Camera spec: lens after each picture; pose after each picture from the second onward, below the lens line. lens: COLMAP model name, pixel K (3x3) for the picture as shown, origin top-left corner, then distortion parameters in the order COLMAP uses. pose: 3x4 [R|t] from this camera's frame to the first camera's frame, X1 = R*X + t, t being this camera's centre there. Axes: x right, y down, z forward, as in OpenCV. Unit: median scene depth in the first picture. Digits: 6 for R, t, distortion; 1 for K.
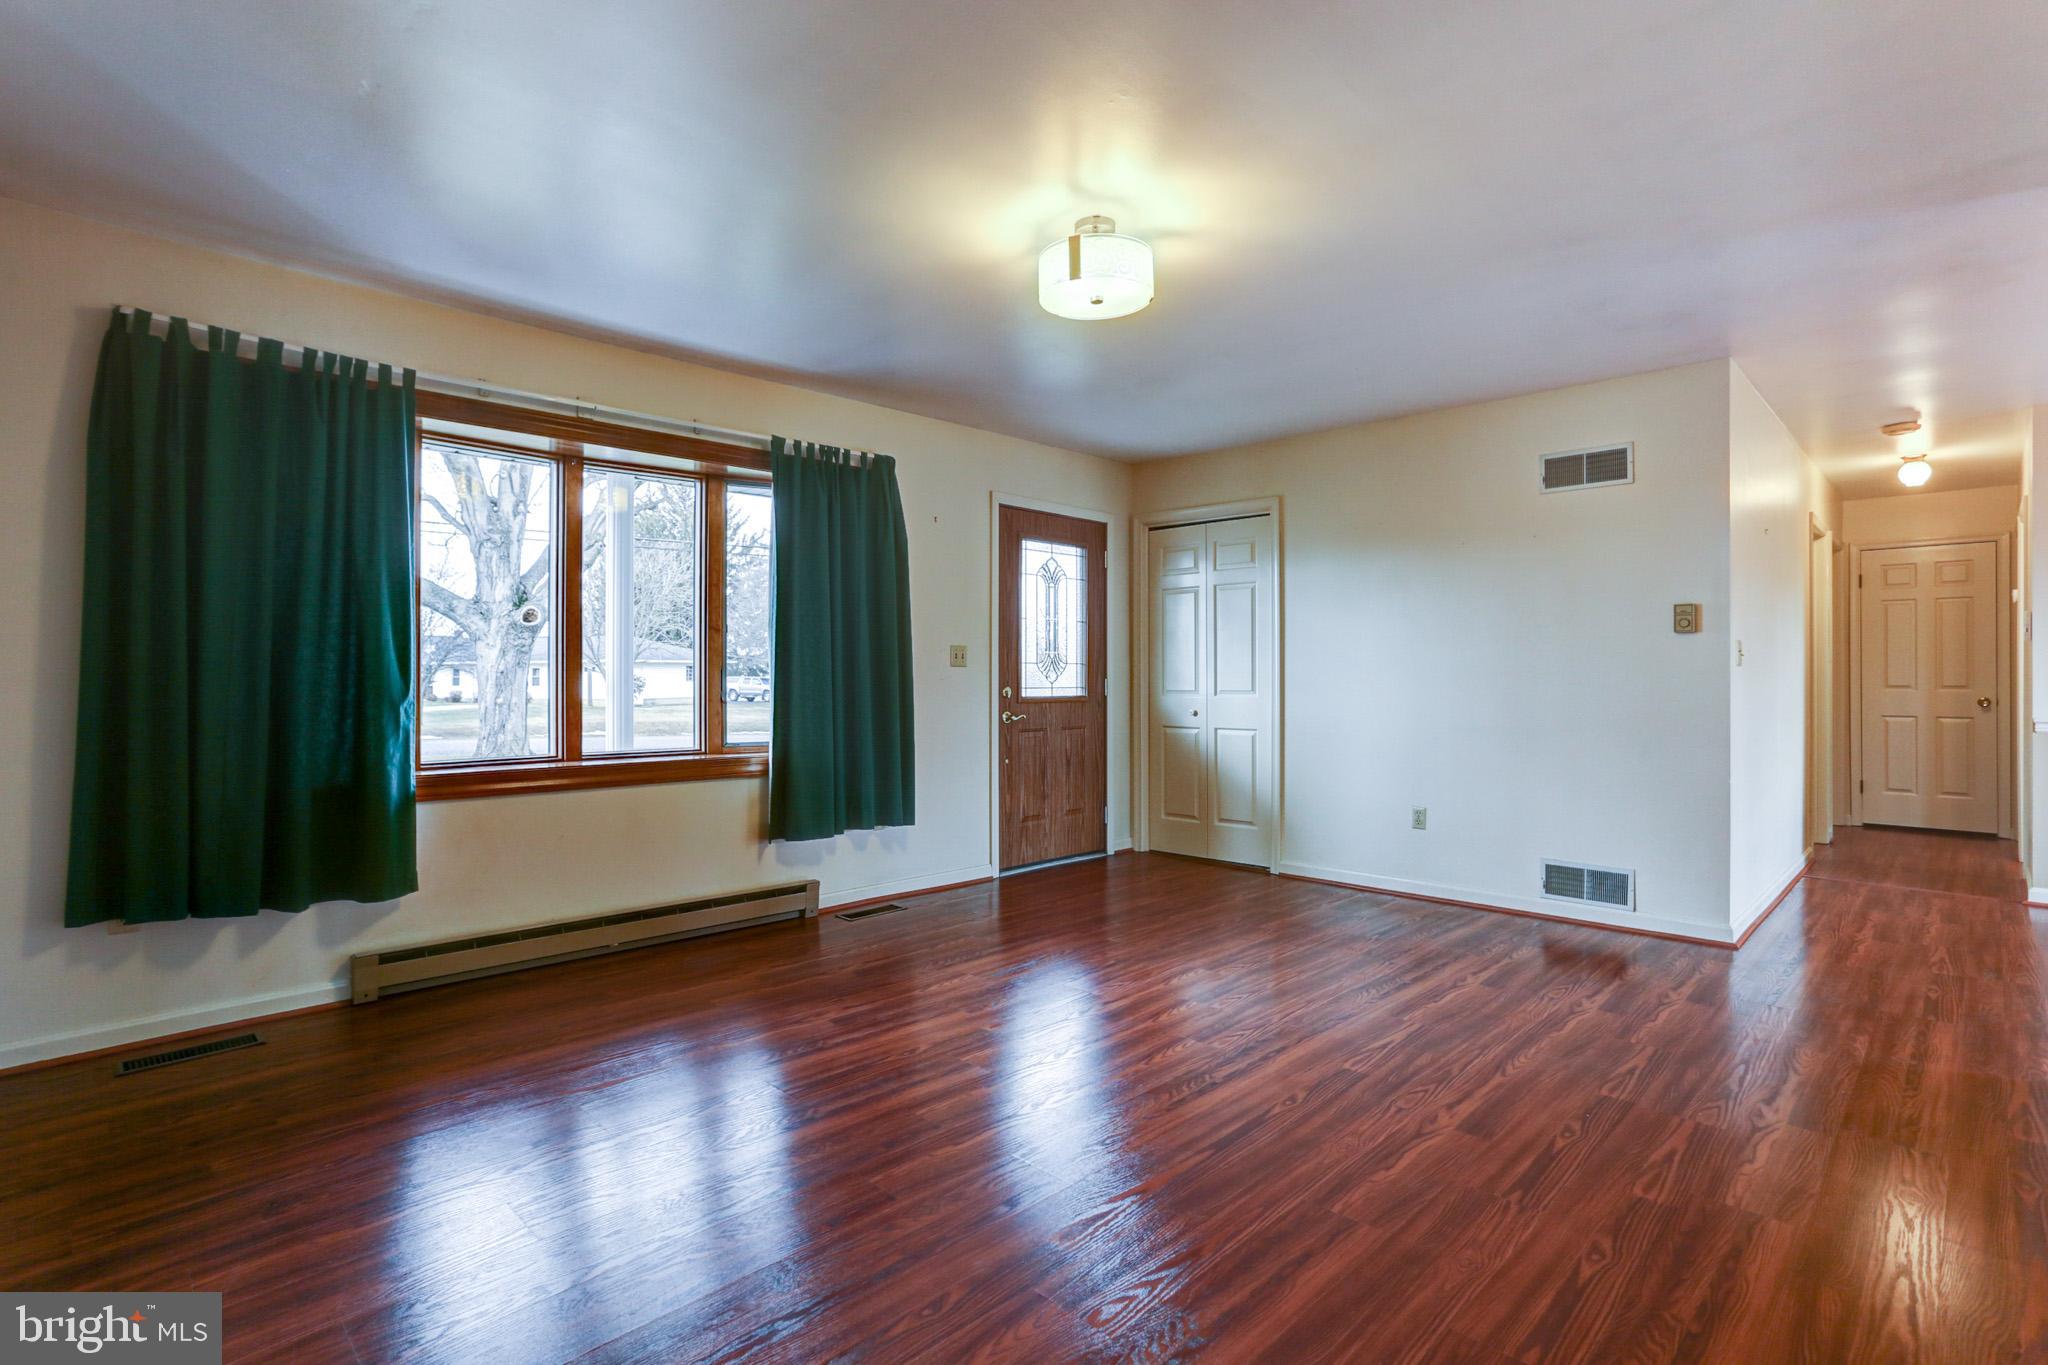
lens RADIAL K [[995.4, 0, 1034.6], [0, 995.4, 678.2], [0, 0, 1]] dist [-0.030309, 0.018607]
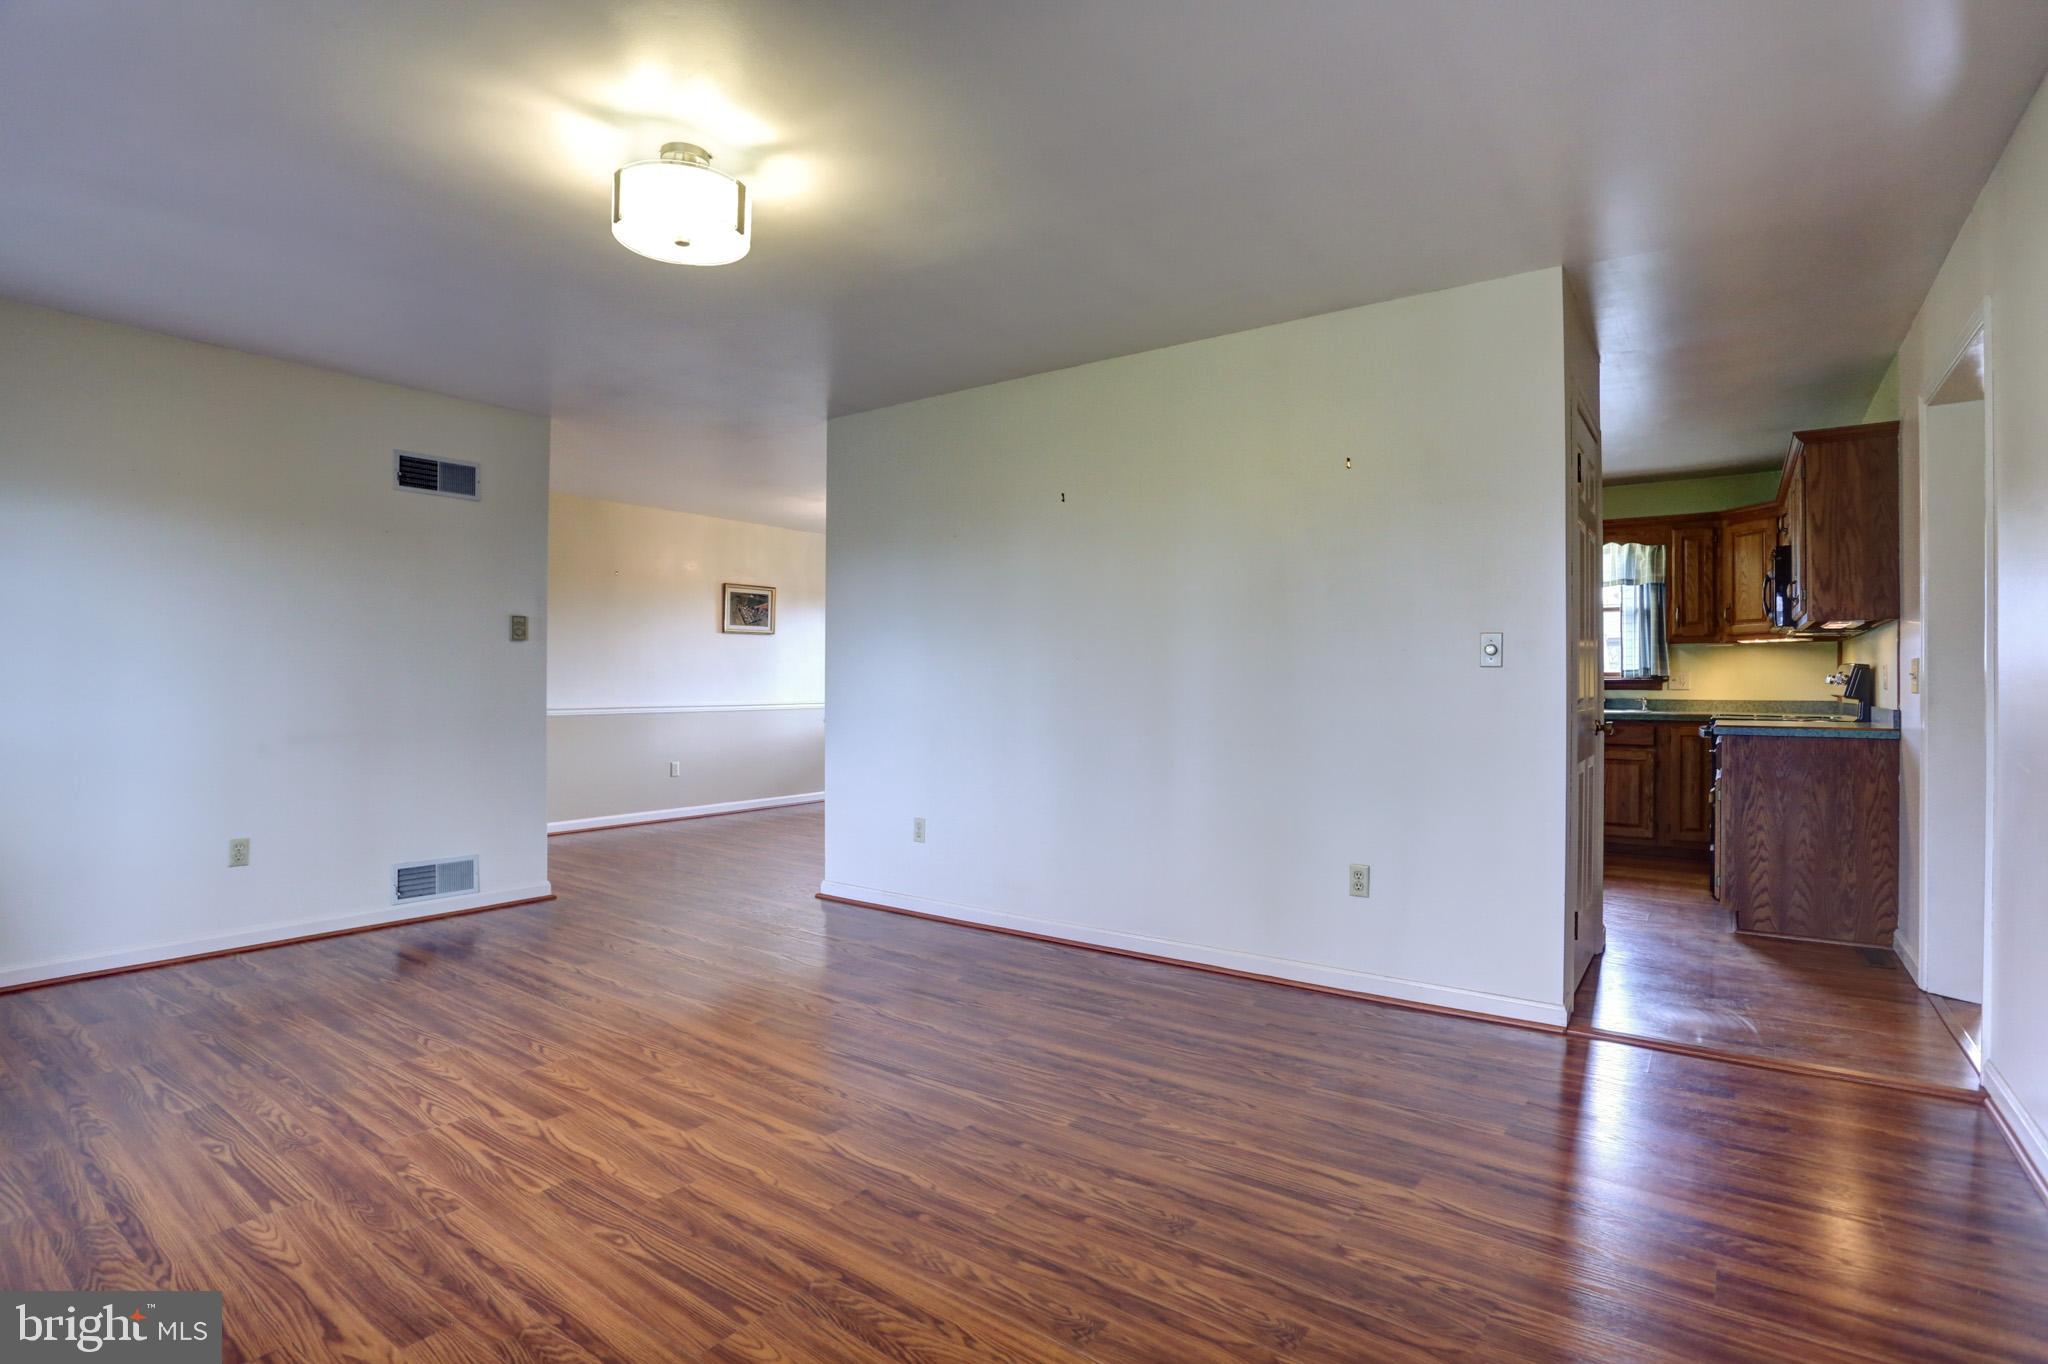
lens RADIAL K [[995.4, 0, 1028.0], [0, 995.4, 664.1], [0, 0, 1]] dist [-0.030309, 0.018607]
pose [[-0.136057, 0.009862, 0.990652, -0.610343], [-0.009258, 0.999894, -0.011226, -0.010633], [-0.990658, -0.010698, -0.135951, 0.586490]]
